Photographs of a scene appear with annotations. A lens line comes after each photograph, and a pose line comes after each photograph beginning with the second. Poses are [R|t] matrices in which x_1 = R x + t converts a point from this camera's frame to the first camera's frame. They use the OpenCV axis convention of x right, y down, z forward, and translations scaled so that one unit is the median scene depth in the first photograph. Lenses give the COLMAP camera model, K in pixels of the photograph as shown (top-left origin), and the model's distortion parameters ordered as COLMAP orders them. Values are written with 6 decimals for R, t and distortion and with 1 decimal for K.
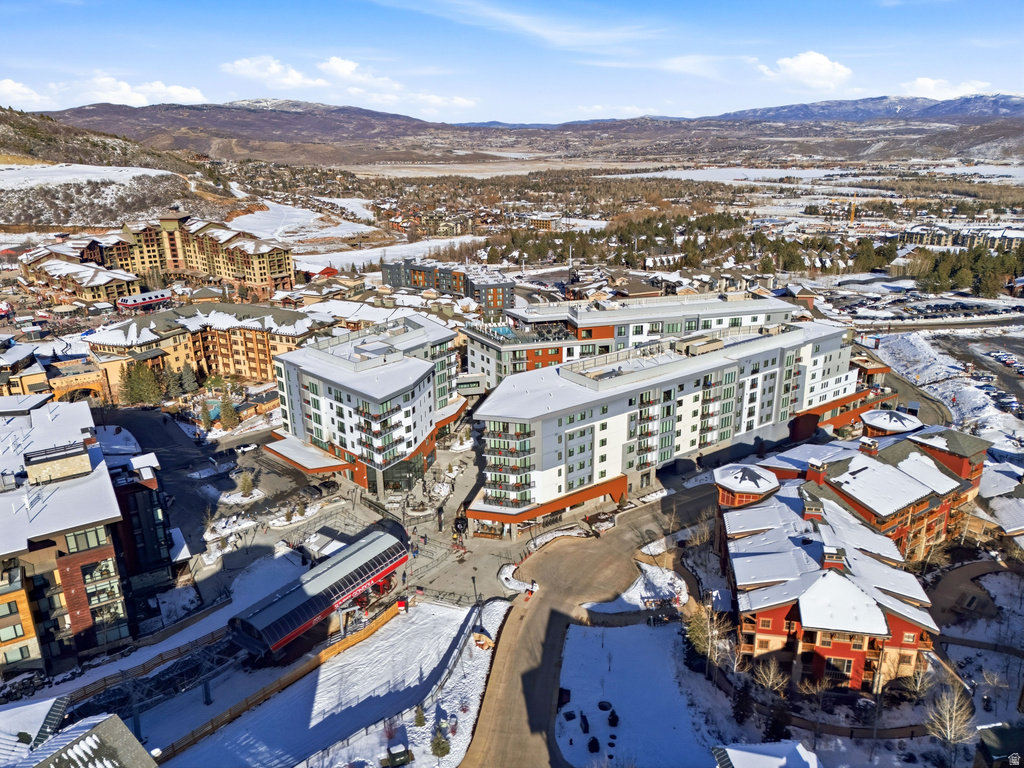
lens RADIAL K [[746.7, 0, 513.1], [0, 746.7, 382.2], [0, 0, 1]] dist [0.081602, -0.076417]
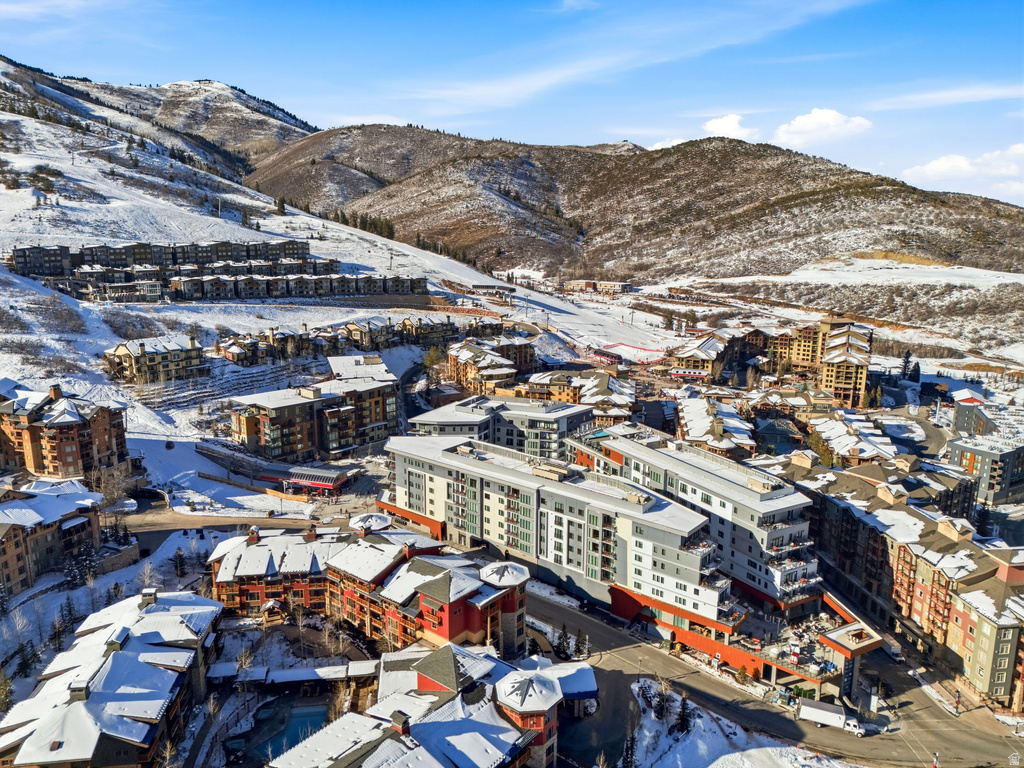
lens RADIAL K [[746.7, 0, 513.1], [0, 746.7, 382.2], [0, 0, 1]] dist [0.081602, -0.076417]
pose [[0.271629, 0.221534, -0.936558, 1.367558], [-0.320026, 0.938559, 0.129190, -0.330217], [0.907635, 0.264631, 0.325837, 0.558780]]
